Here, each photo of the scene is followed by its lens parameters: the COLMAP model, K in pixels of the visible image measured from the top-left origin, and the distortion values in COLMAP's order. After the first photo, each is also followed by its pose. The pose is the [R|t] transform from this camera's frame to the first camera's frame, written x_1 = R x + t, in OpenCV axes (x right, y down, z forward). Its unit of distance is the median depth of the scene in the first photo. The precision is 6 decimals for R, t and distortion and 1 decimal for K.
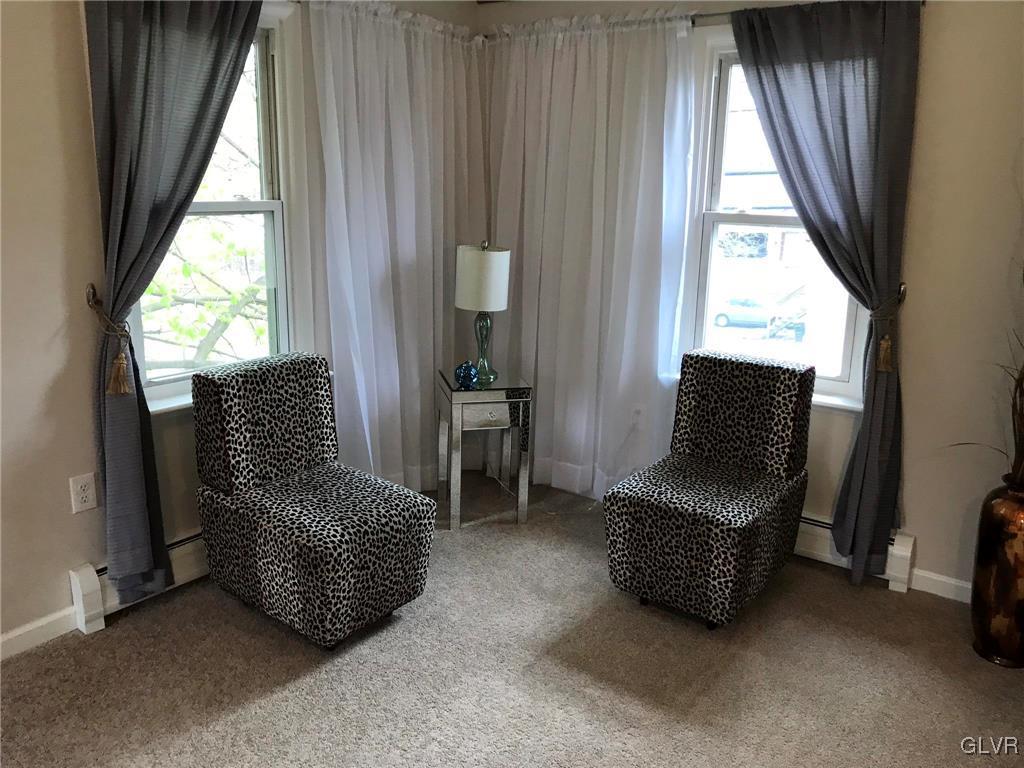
lens RADIAL K [[838.7, 0, 506.0], [0, 838.7, 377.4], [0, 0, 1]] dist [0.021683, -0.013095]
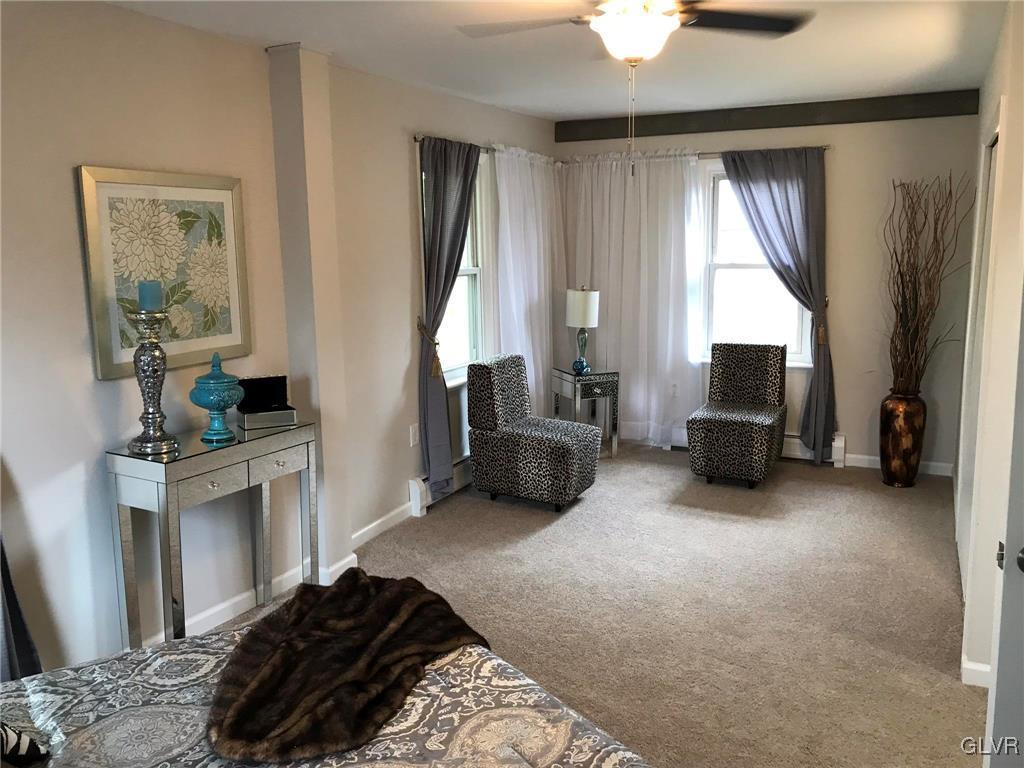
lens RADIAL K [[838.7, 0, 518.1], [0, 838.7, 386.0], [0, 0, 1]] dist [0.021683, -0.013095]
pose [[0.983412, -0.067693, 0.168283, -0.504699], [0.078163, 0.995345, -0.056385, 0.131748], [-0.163683, 0.068603, 0.984125, -0.671851]]
